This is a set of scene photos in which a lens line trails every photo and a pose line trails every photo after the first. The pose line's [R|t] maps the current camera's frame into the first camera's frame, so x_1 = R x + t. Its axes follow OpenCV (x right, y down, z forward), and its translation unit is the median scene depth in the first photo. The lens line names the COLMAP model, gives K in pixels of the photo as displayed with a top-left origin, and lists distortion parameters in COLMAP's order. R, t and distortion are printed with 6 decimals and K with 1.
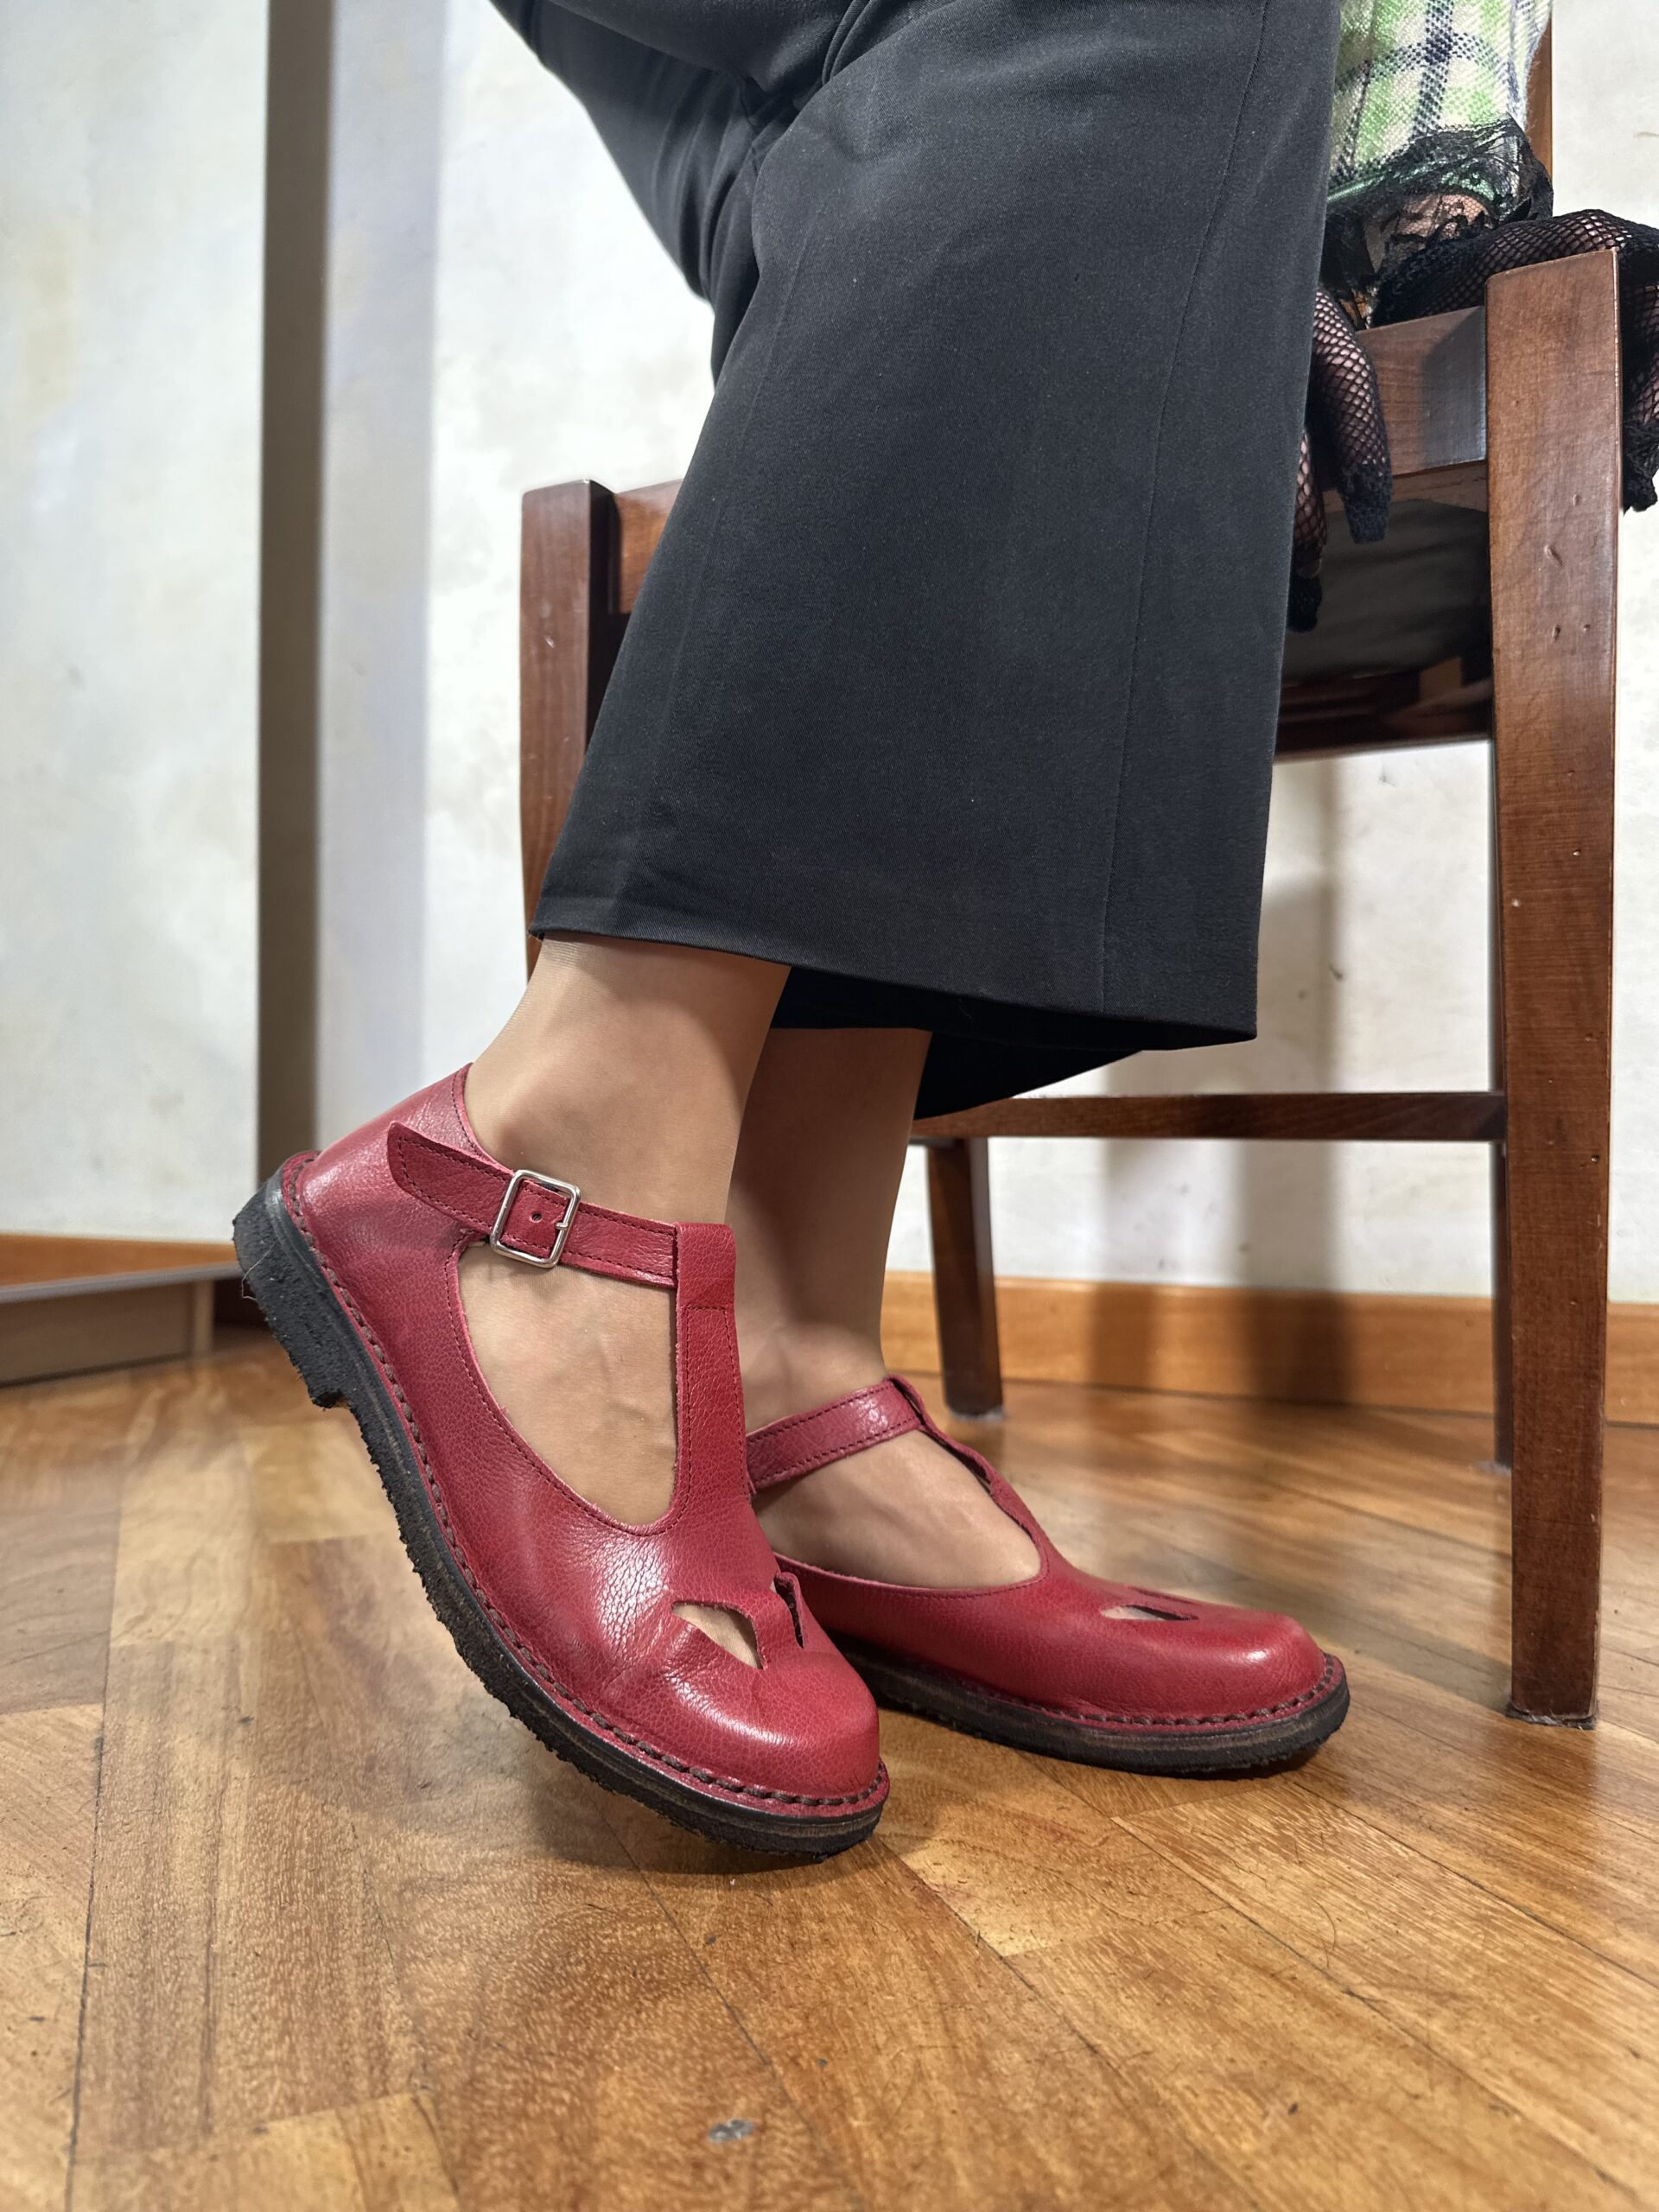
lens RADIAL K [[1603.3, 0, 833.0], [0, 1603.3, 1098.4], [0, 0, 1]] dist [-0.005209, -0.009441]
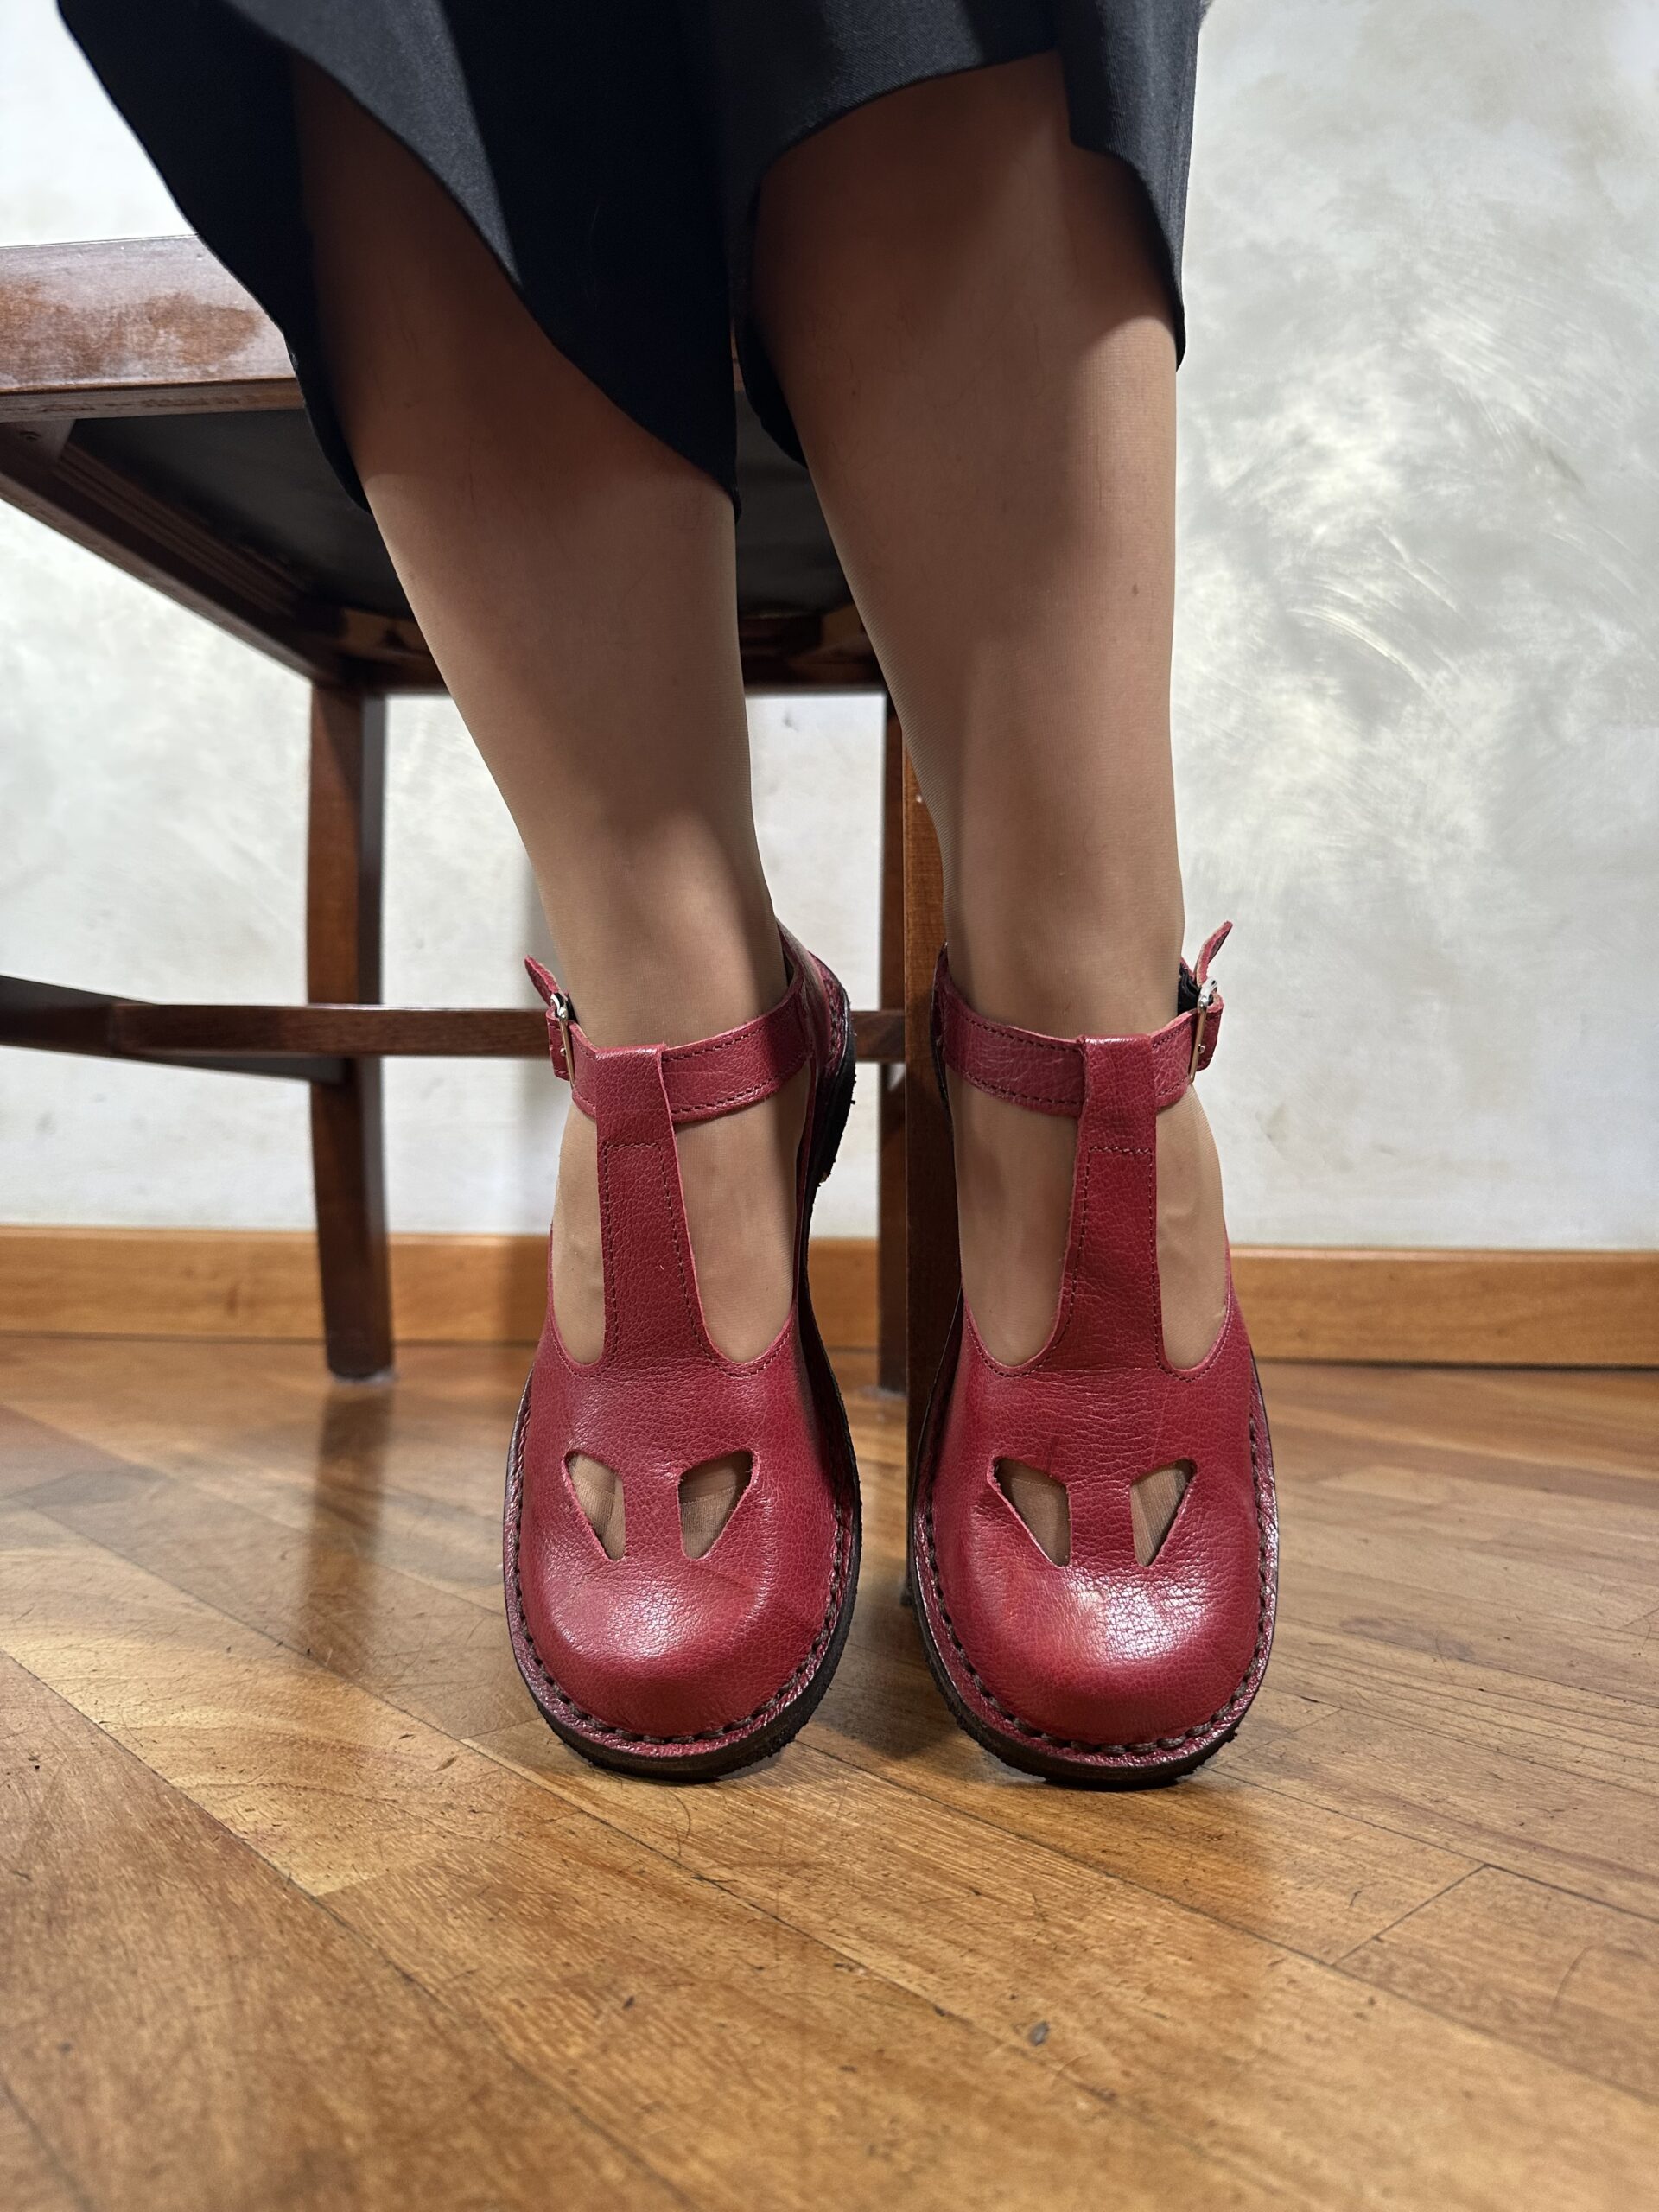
lens RADIAL K [[1603.3, 0, 828.4], [0, 1603.3, 1113.6], [0, 0, 1]] dist [-0.005209, -0.009441]
pose [[0.939325, 0.013914, 0.342746, 0.065756], [-0.017296, 0.999827, 0.006810, 0.103605], [-0.342592, -0.012325, 0.939403, 0.099329]]
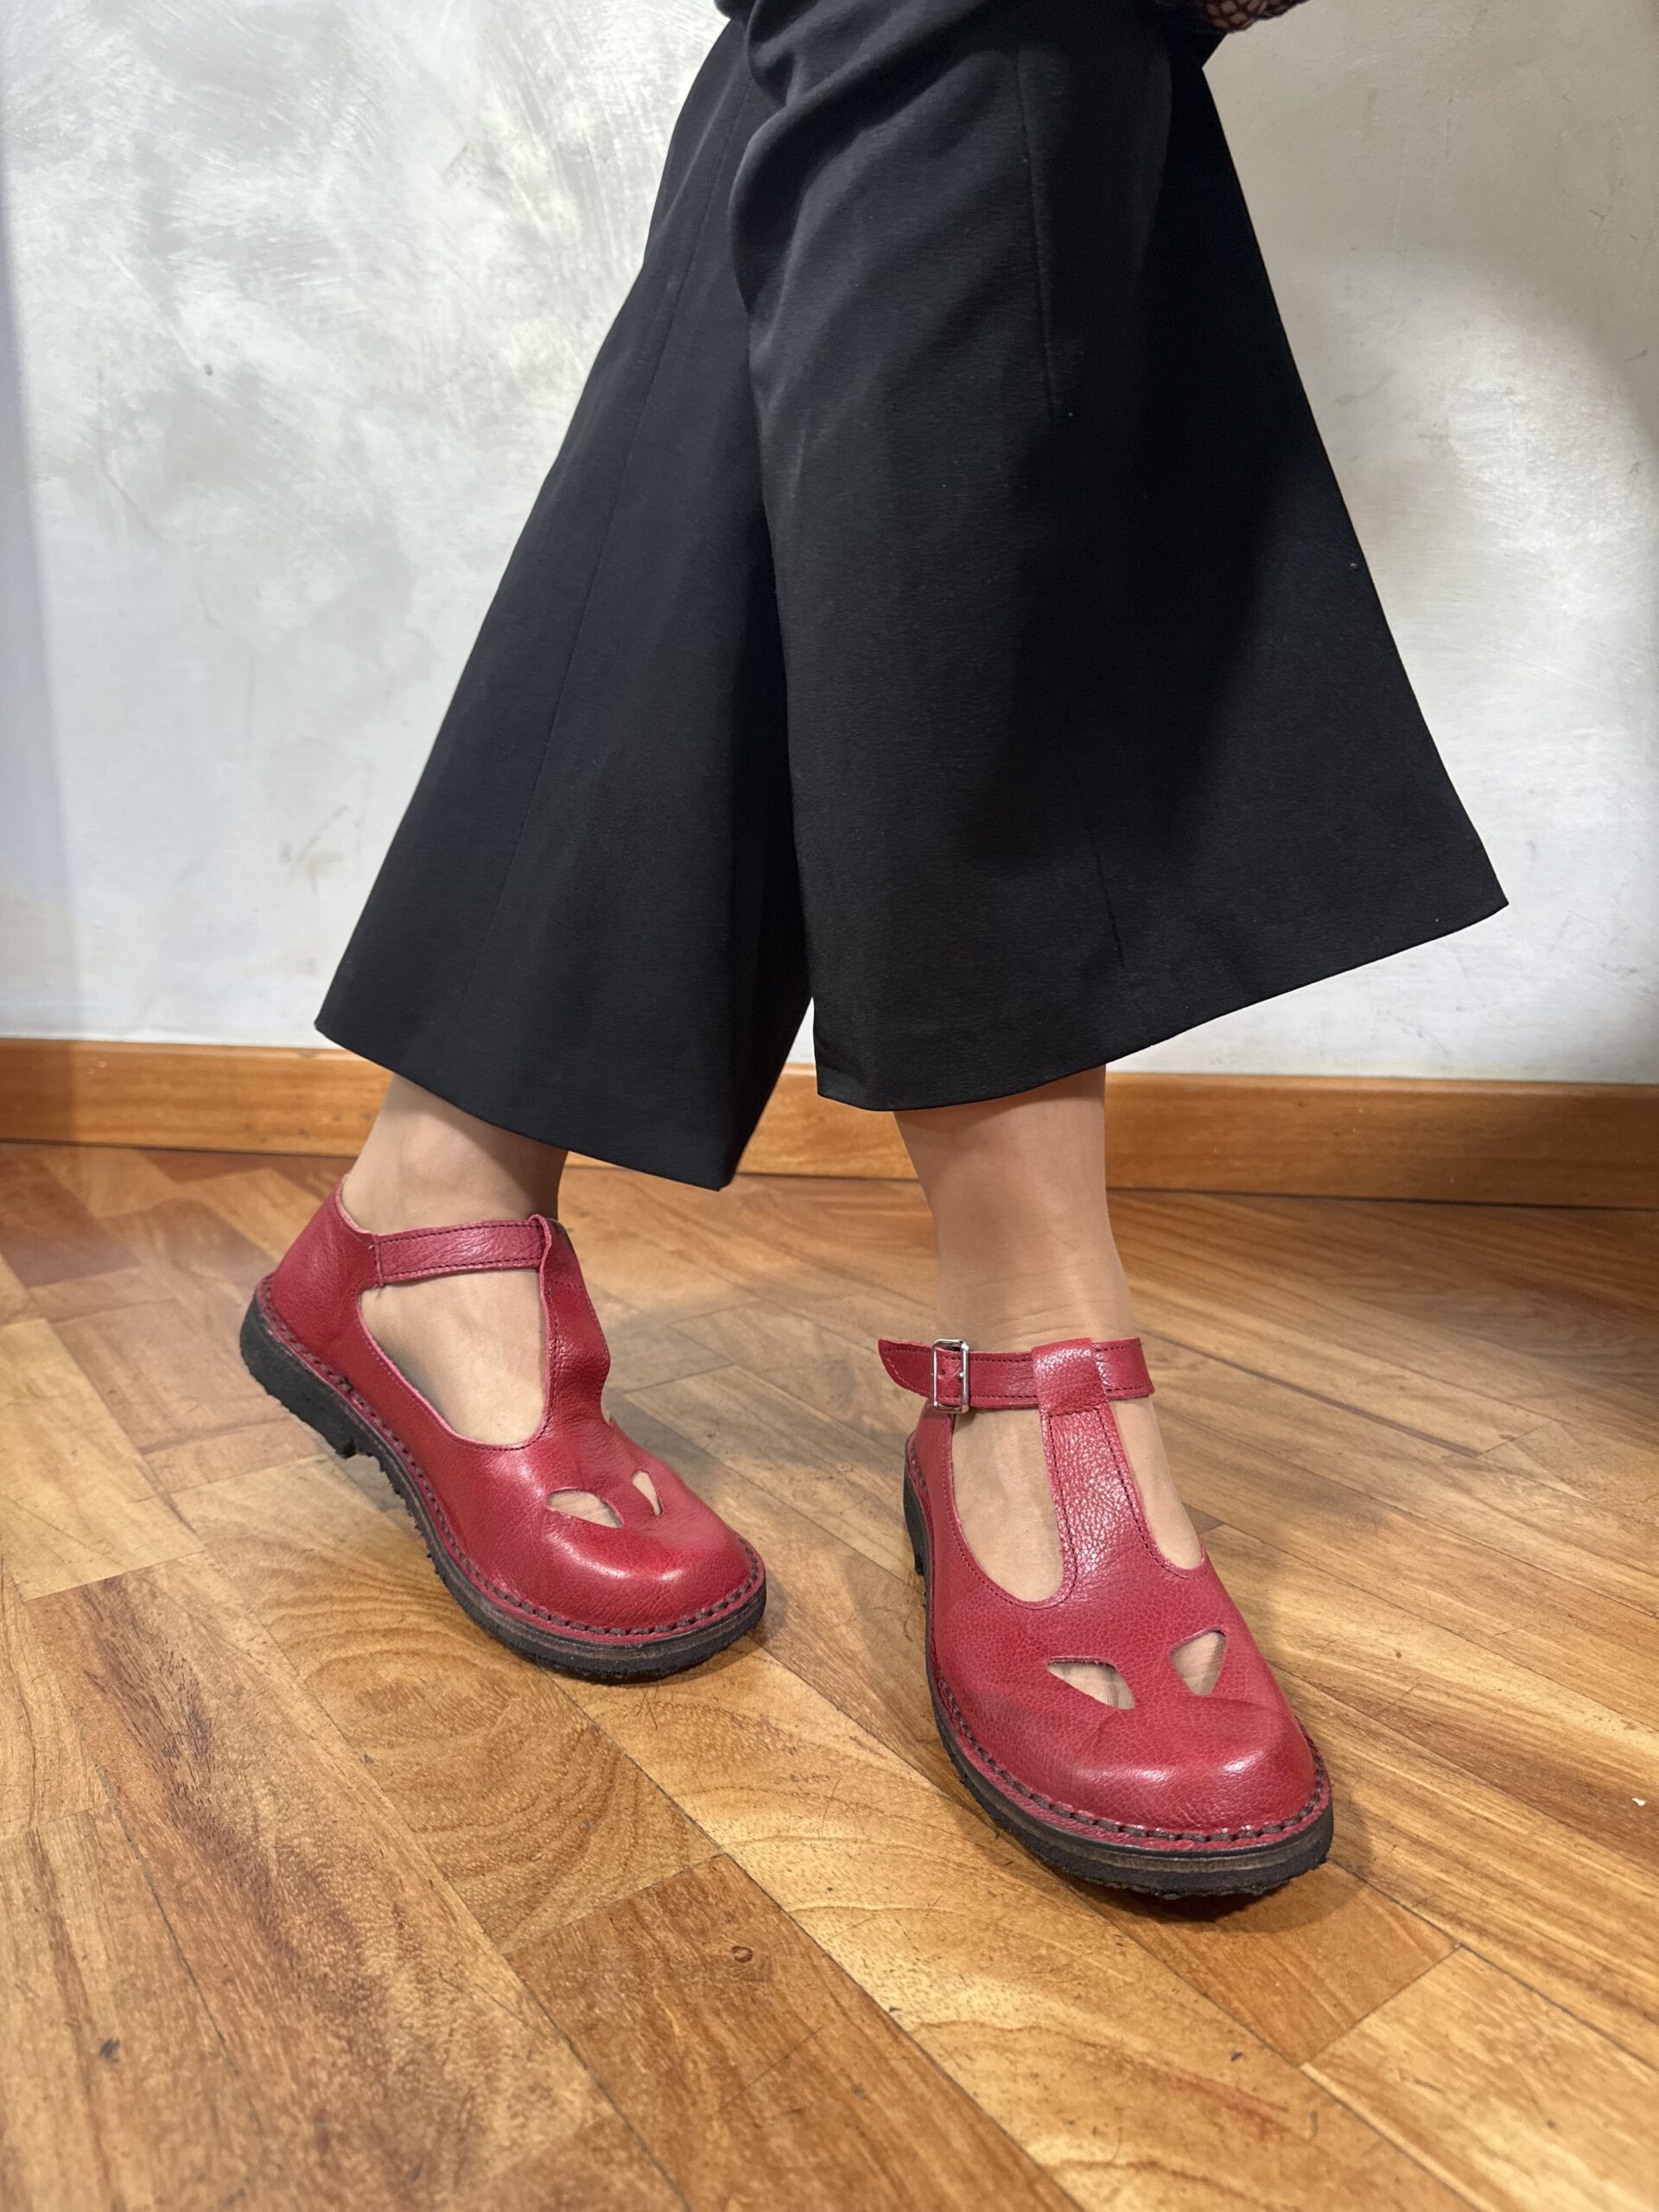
lens RADIAL K [[1603.3, 0, 830.0], [0, 1603.3, 1095.2], [0, 0, 1]] dist [-0.005209, -0.009441]
pose [[0.974670, -0.060833, 0.215214, -0.250475], [0.008766, 0.971947, 0.235035, -0.275965], [-0.223474, -0.227195, 0.947862, 0.481313]]
